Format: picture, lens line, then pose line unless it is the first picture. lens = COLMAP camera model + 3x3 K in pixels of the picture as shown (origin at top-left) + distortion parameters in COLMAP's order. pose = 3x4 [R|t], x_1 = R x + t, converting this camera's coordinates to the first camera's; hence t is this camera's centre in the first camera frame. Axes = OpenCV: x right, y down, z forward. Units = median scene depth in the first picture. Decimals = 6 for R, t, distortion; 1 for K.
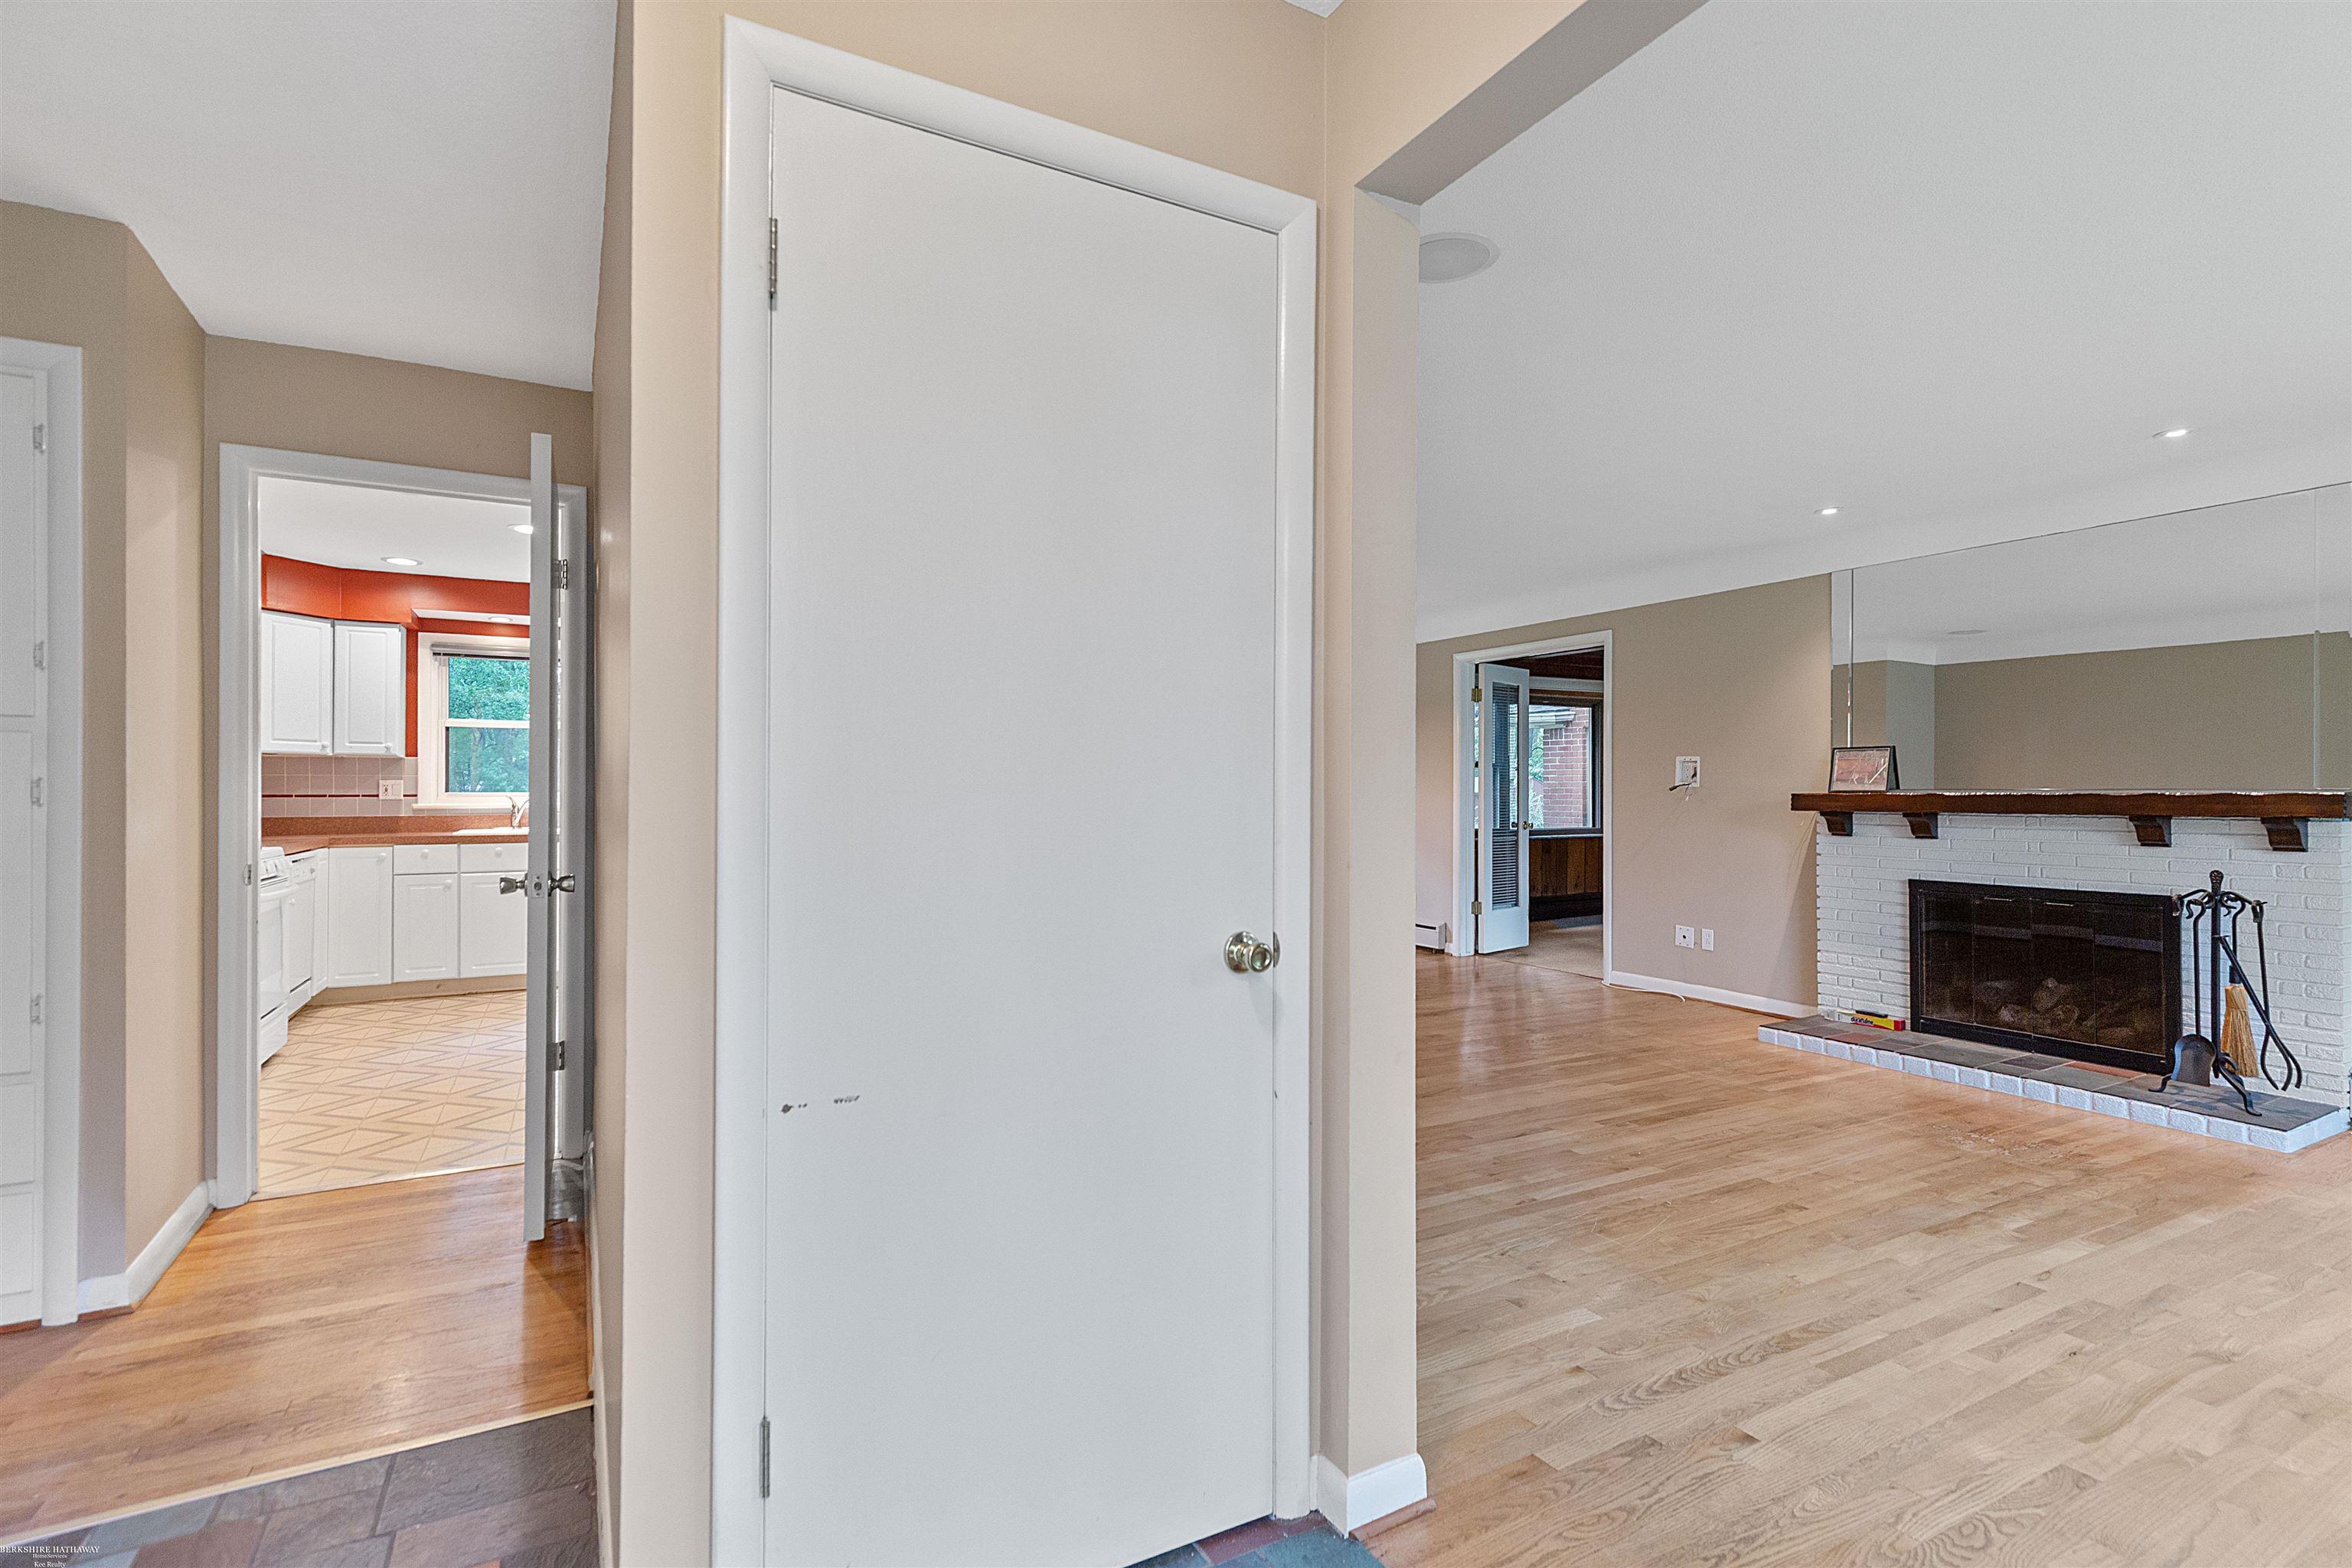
lens RADIAL K [[1105.9, 0, 1185.2], [0, 1105.9, 789.5], [0, 0, 1]] dist [0.001975, 0.000041]
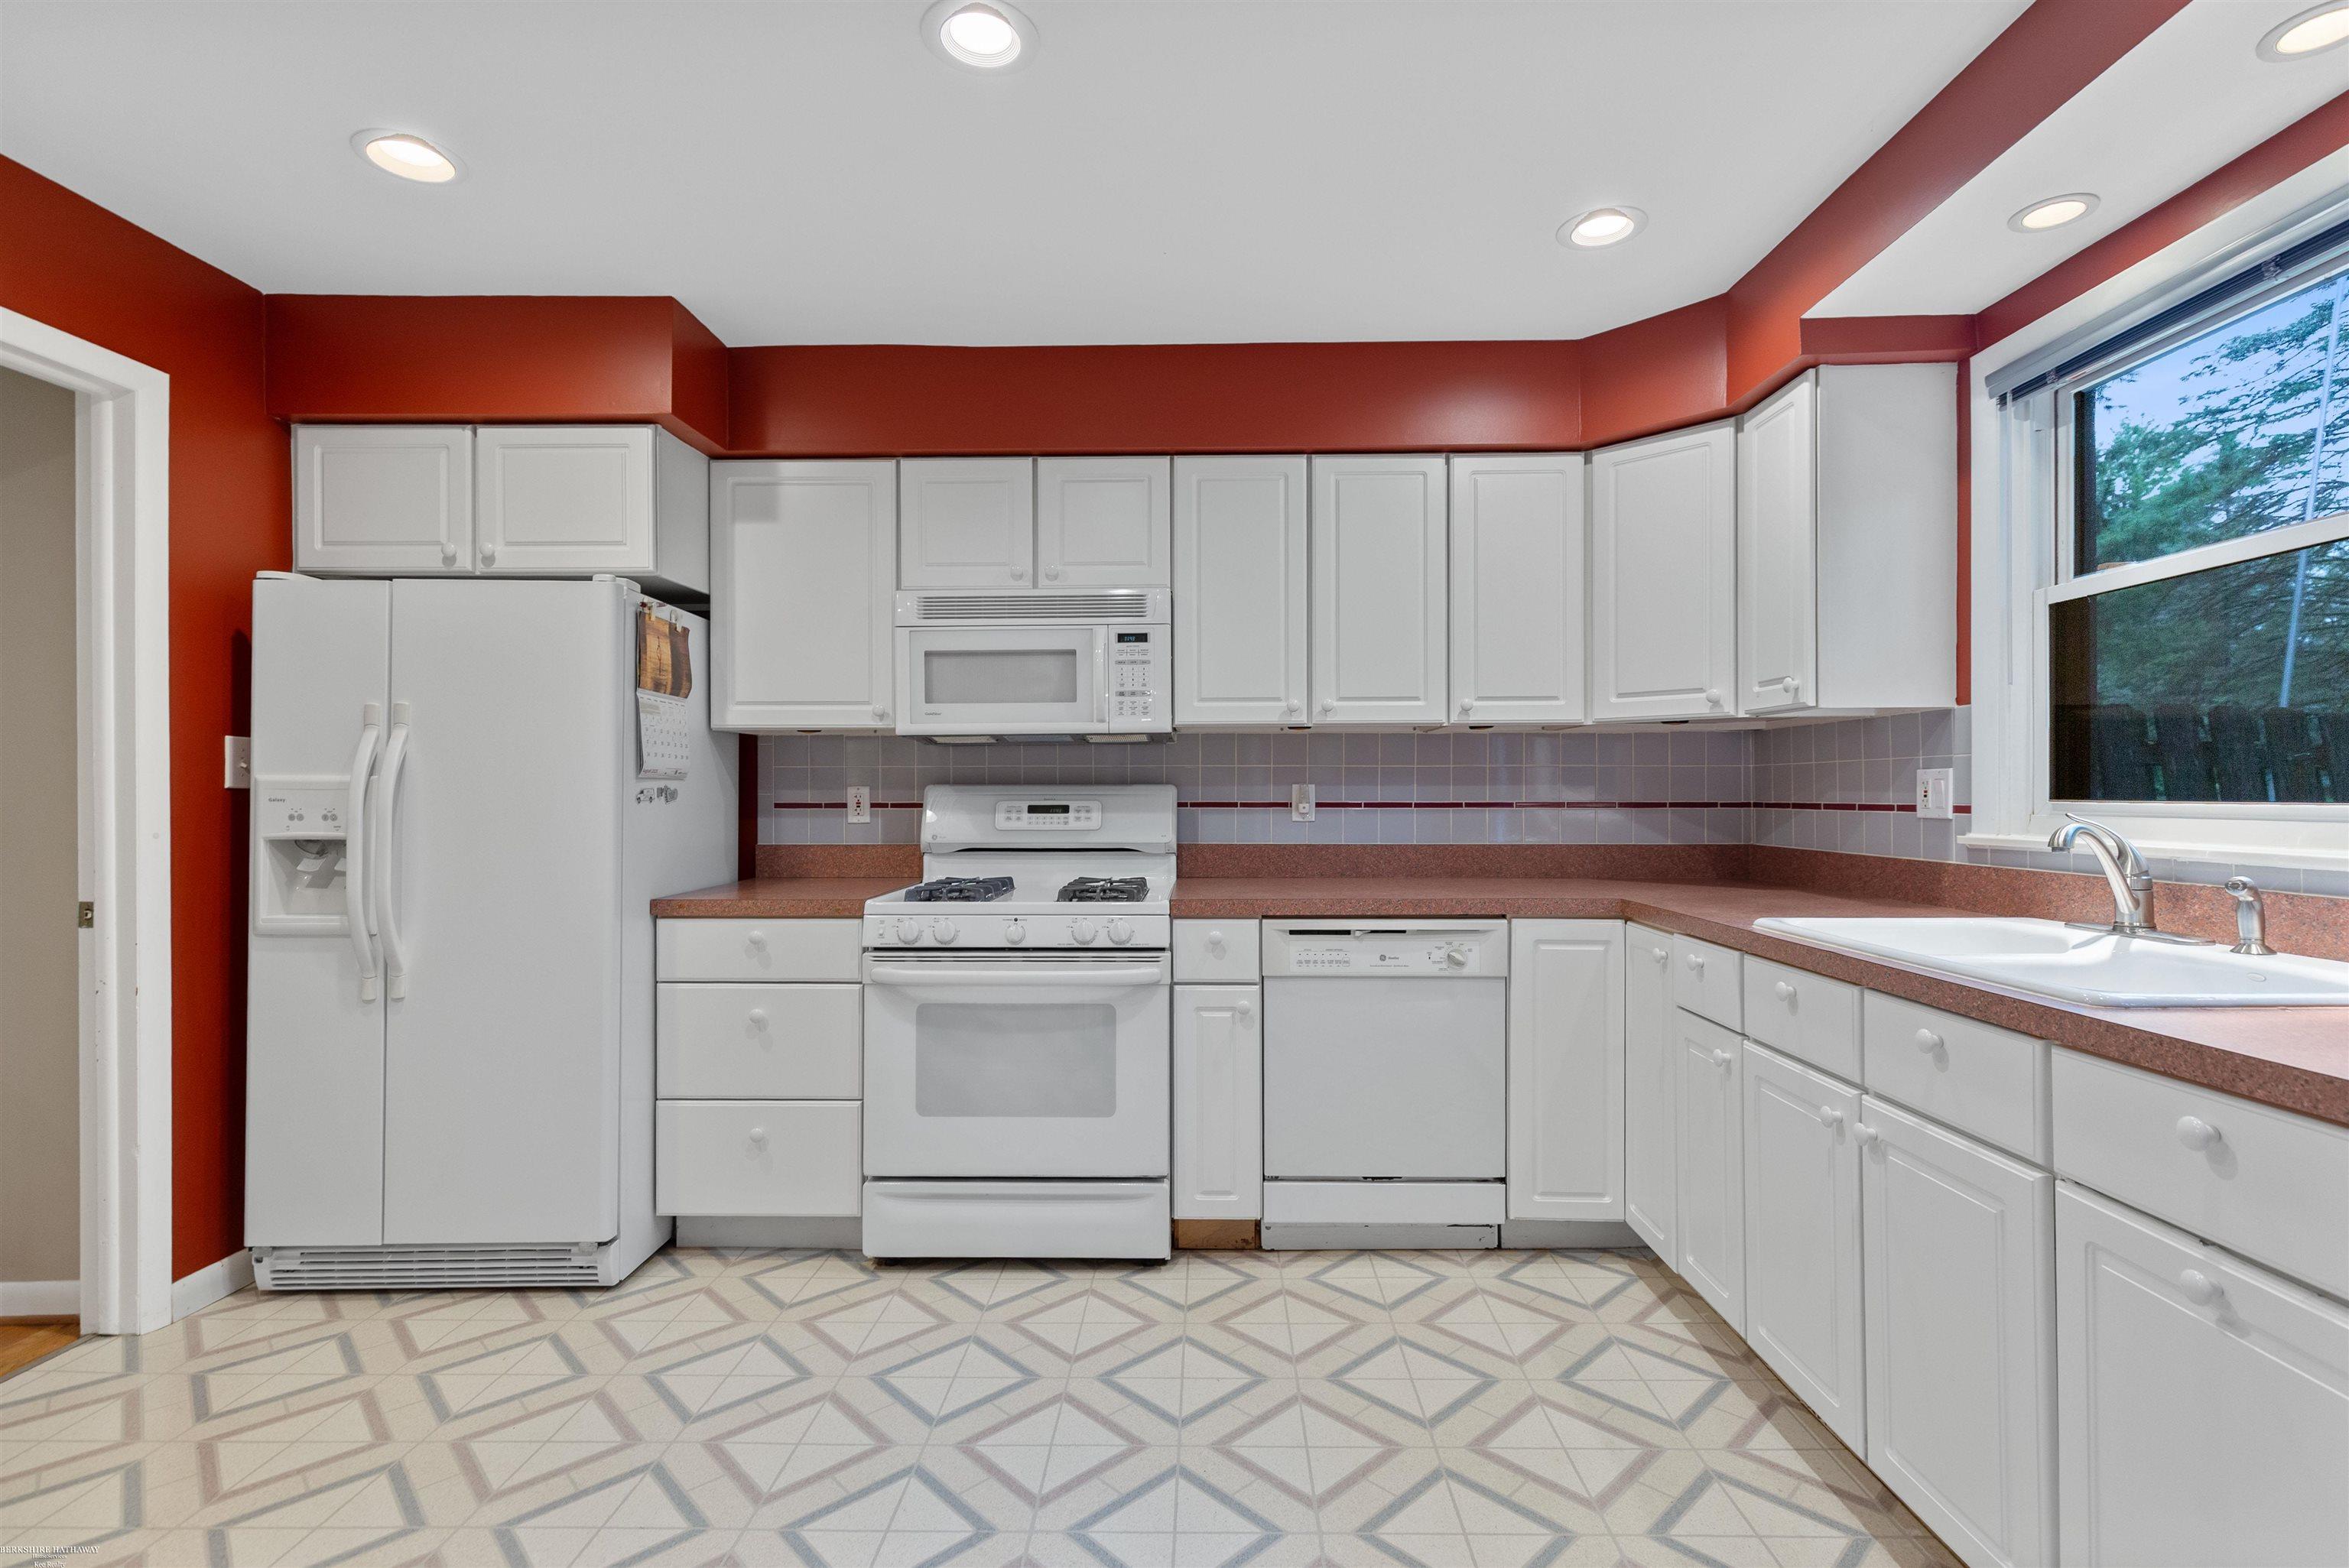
lens RADIAL K [[1071.8, 0, 1184.6], [0, 1071.8, 783.7], [0, 0, 1]] dist [0.003087, 0.000038]
pose [[-0.493776, -0.004572, -0.869577, -0.405055], [0.005895, 0.999946, -0.008605, -0.002241], [0.869569, -0.009375, -0.493723, 1.467006]]
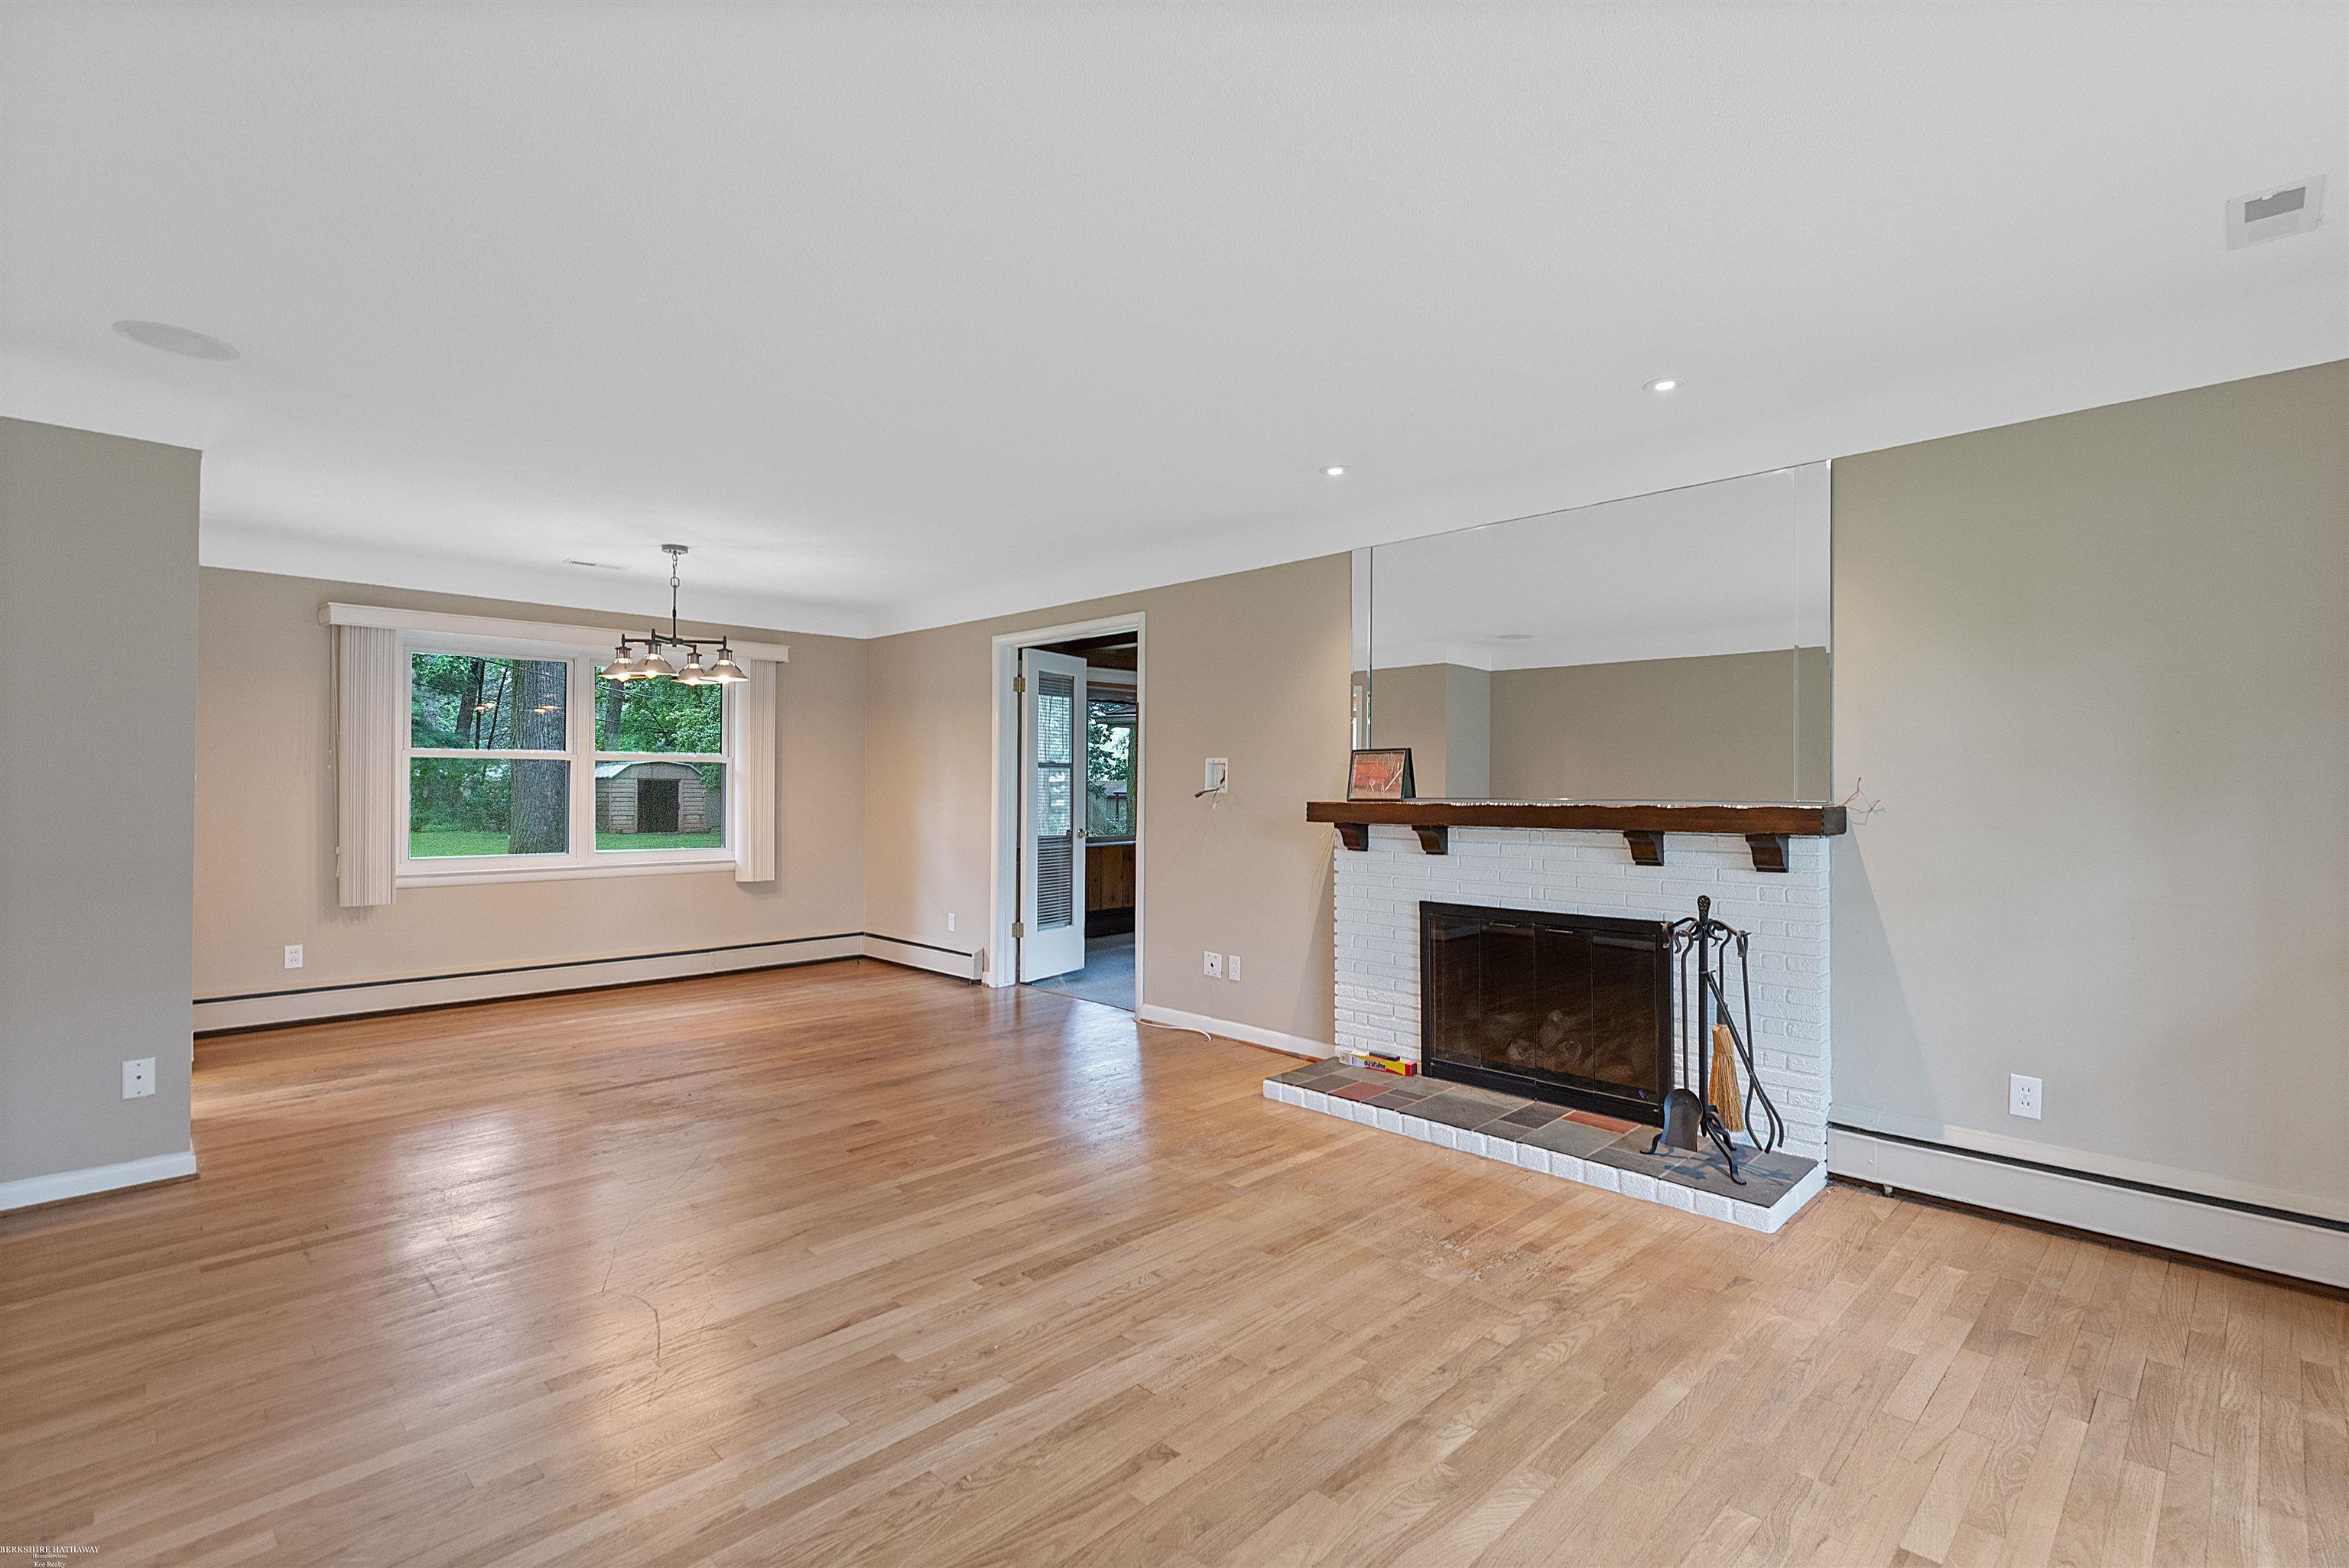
lens RADIAL K [[1071.8, 0, 1184.6], [0, 1071.8, 783.7], [0, 0, 1]] dist [0.003087, 0.000038]
pose [[0.960203, 0.001273, 0.279300, 0.256781], [-0.000601, 0.999997, -0.002489, -0.009884], [-0.279303, 0.002222, 0.960201, 0.257983]]
